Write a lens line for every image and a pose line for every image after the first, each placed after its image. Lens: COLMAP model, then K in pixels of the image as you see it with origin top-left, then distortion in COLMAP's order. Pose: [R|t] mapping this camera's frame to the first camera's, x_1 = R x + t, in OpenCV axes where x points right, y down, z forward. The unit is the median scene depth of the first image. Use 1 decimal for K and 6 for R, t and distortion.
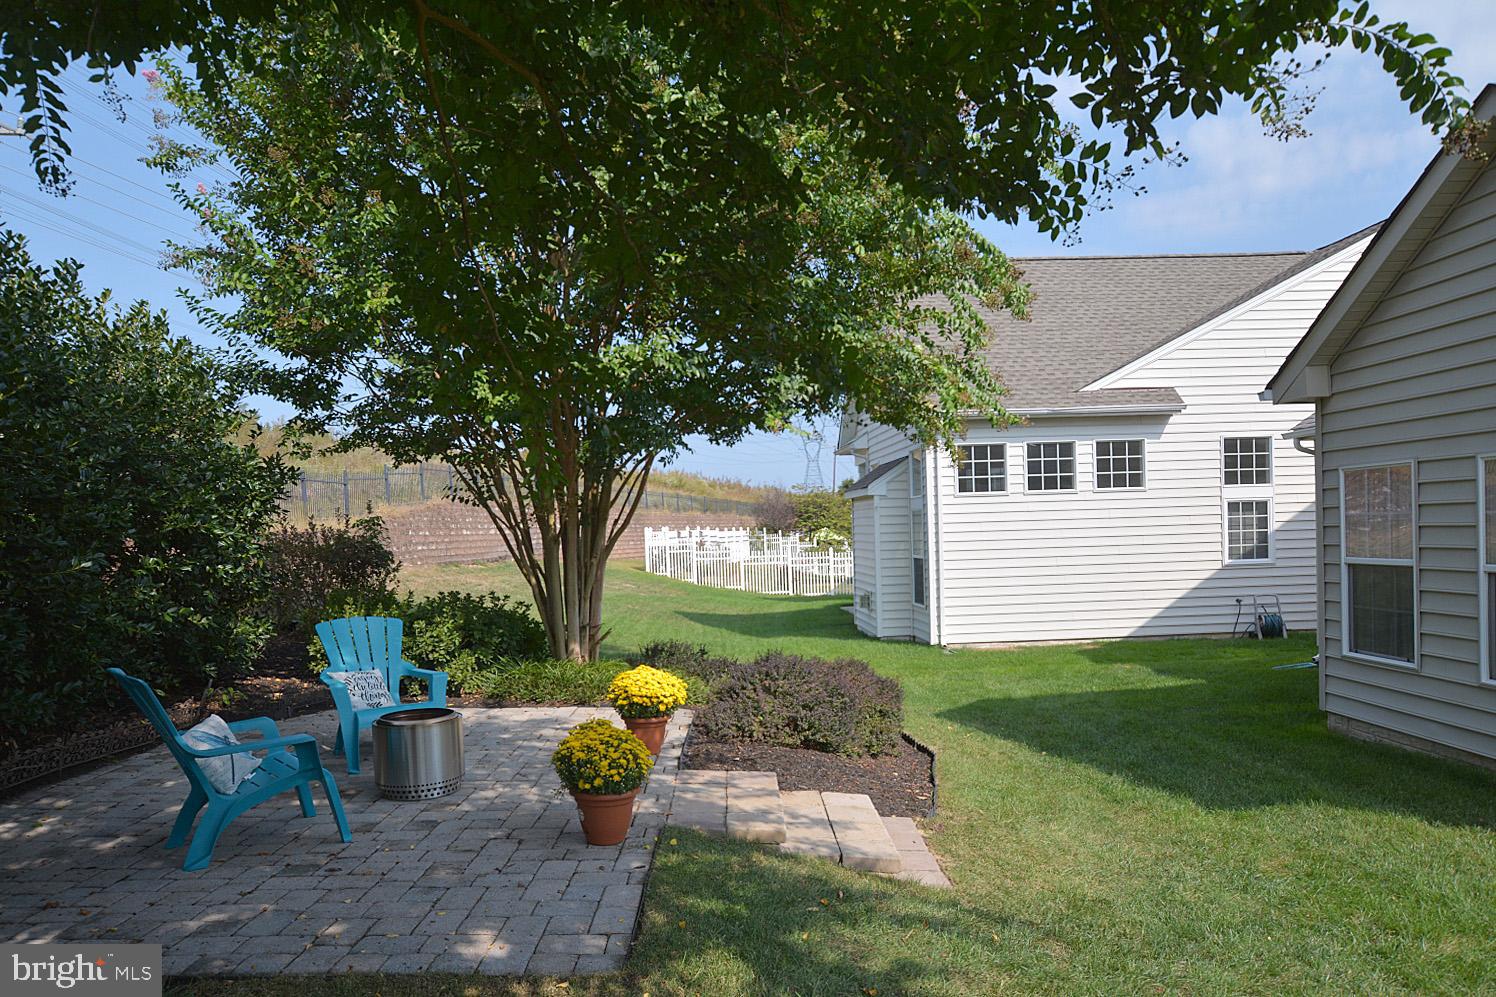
lens RADIAL K [[968.3, 0, 739.1], [0, 968.3, 503.5], [0, 0, 1]] dist [0.003290, 0.003380]
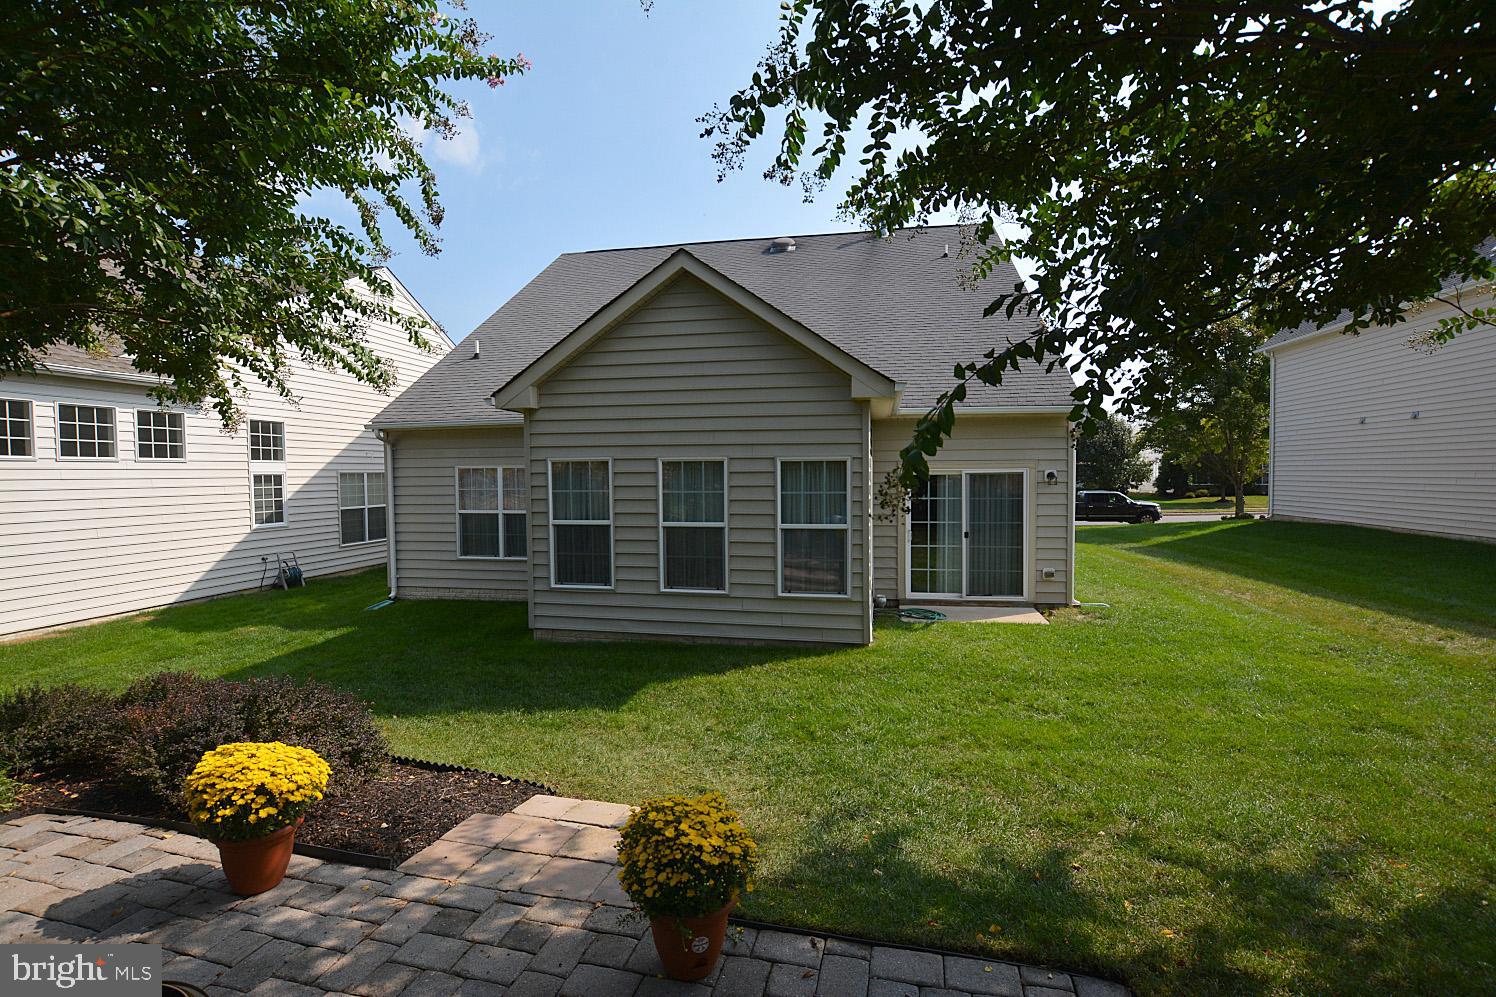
lens RADIAL K [[708.1, 0, 748.0], [0, 708.1, 486.7], [0, 0, 1]] dist [-0.022550, -0.000532]
pose [[0.252118, 0.009890, 0.967646, -0.336279], [-0.025722, 0.999663, -0.003516, 0.000450], [-0.967355, -0.024004, 0.252288, 0.449986]]
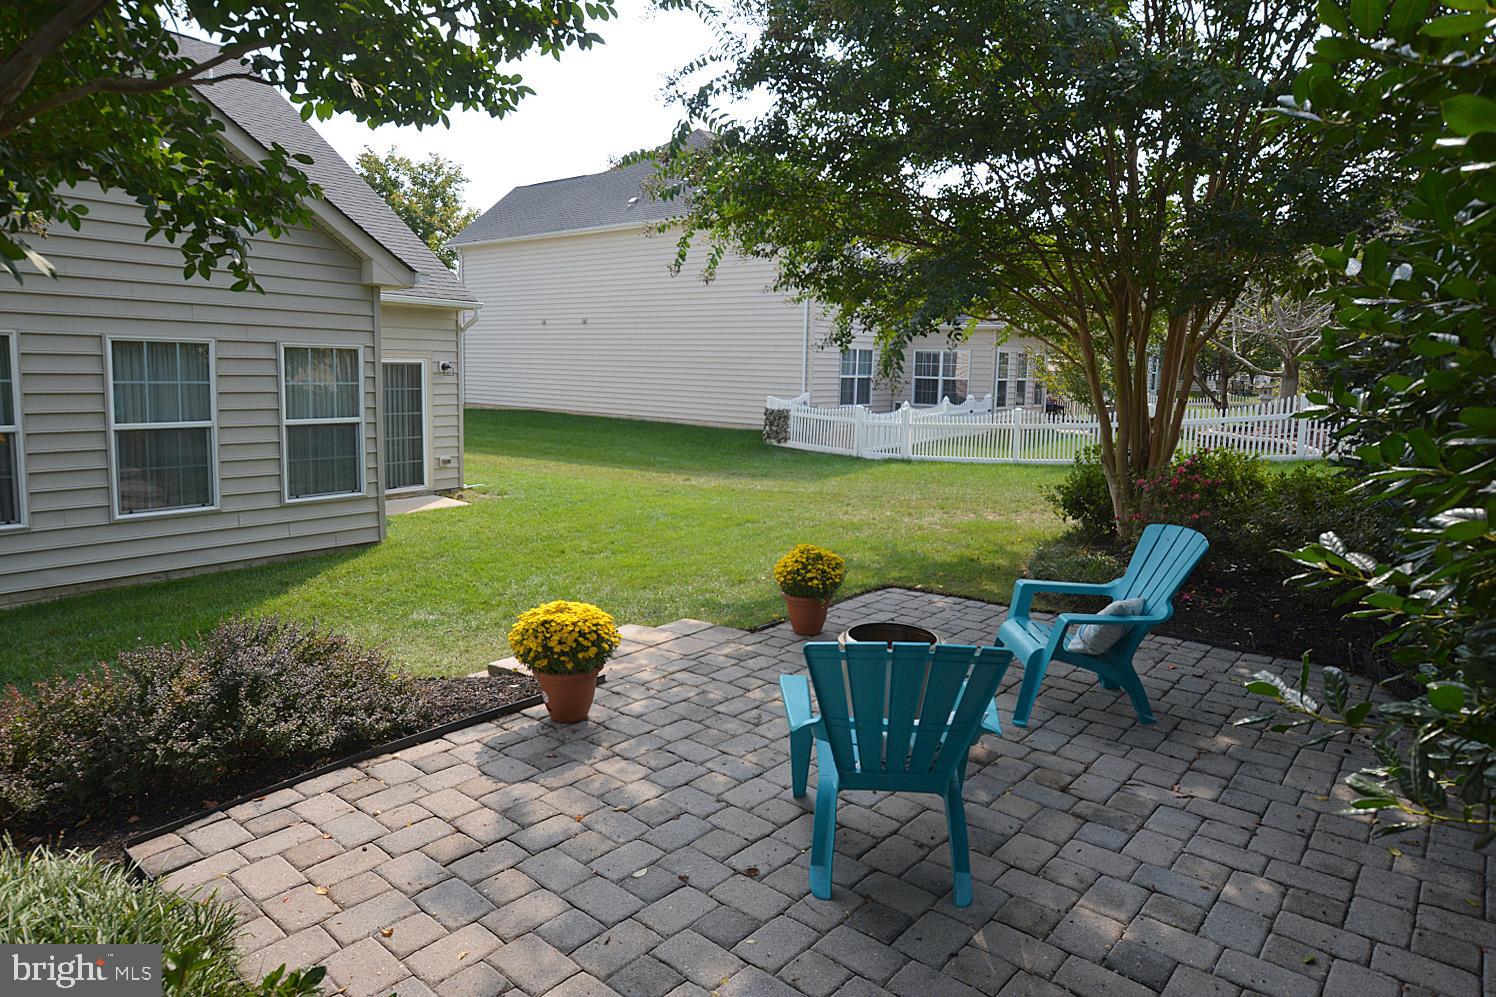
lens RADIAL K [[874.0, 0, 739.0], [0, 874.0, 493.1], [0, 0, 1]] dist [-0.008525, -0.001374]
pose [[-0.750032, -0.089985, 0.655252, -0.469774], [-0.026722, 0.994016, 0.105919, 0.008775], [-0.660862, 0.061933, -0.747948, 1.065163]]
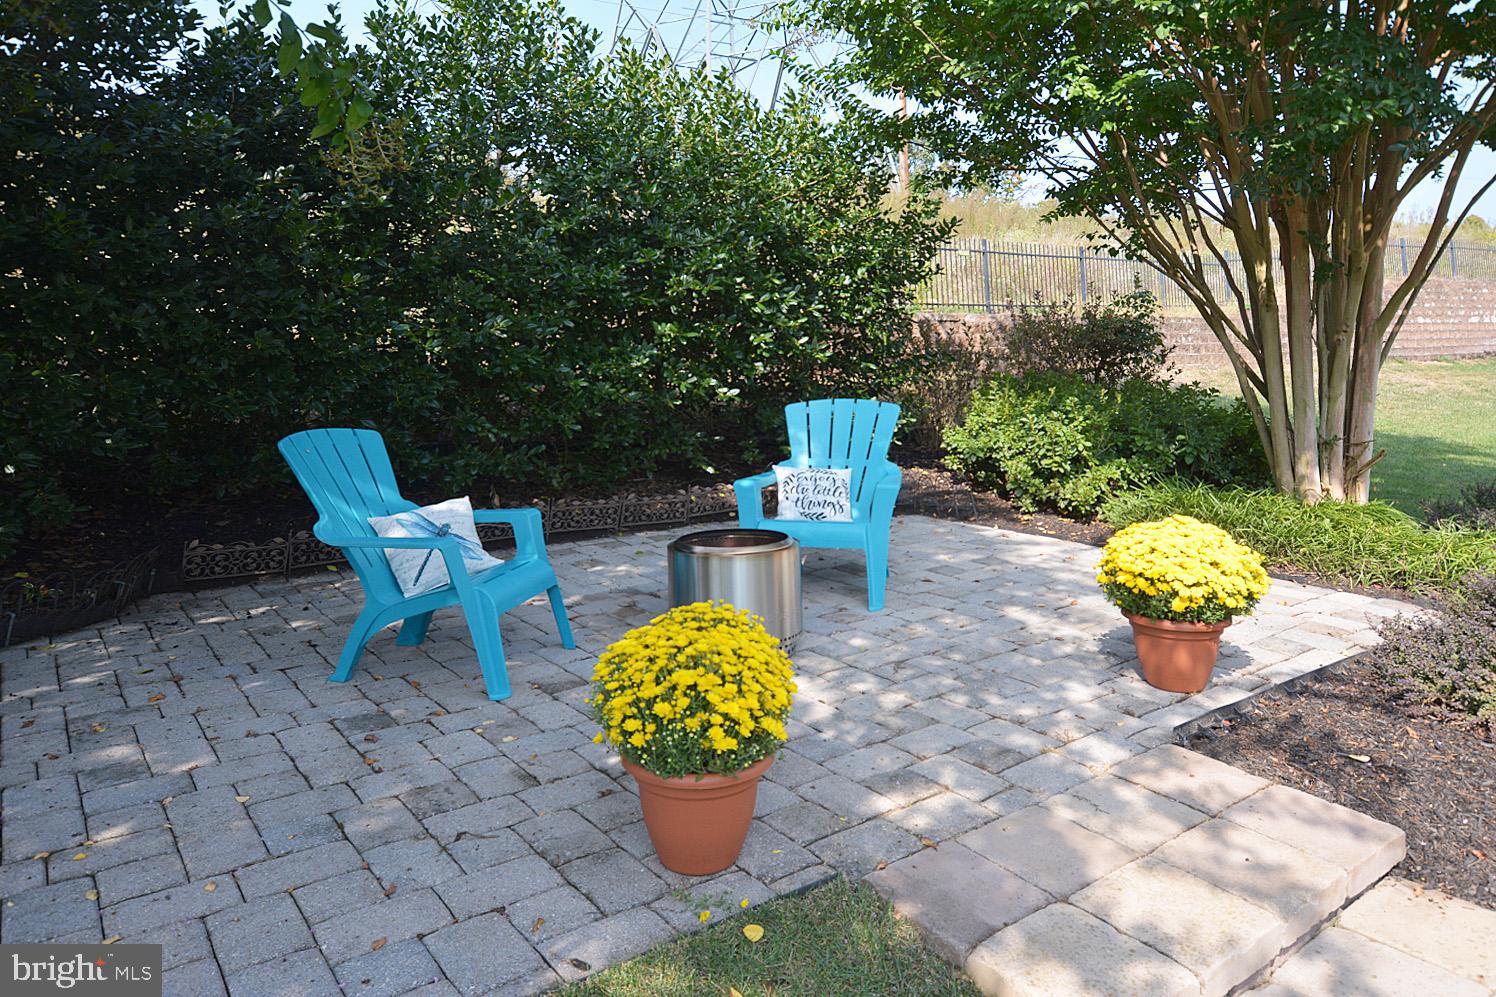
lens RADIAL K [[968.3, 0, 747.5], [0, 968.3, 497.6], [0, 0, 1]] dist [0.003290, 0.003380]
pose [[0.579602, 0.121046, -0.805859, 0.127079], [0.037525, 0.983893, 0.174777, 0.049749], [0.814035, -0.131541, 0.565724, 0.413411]]
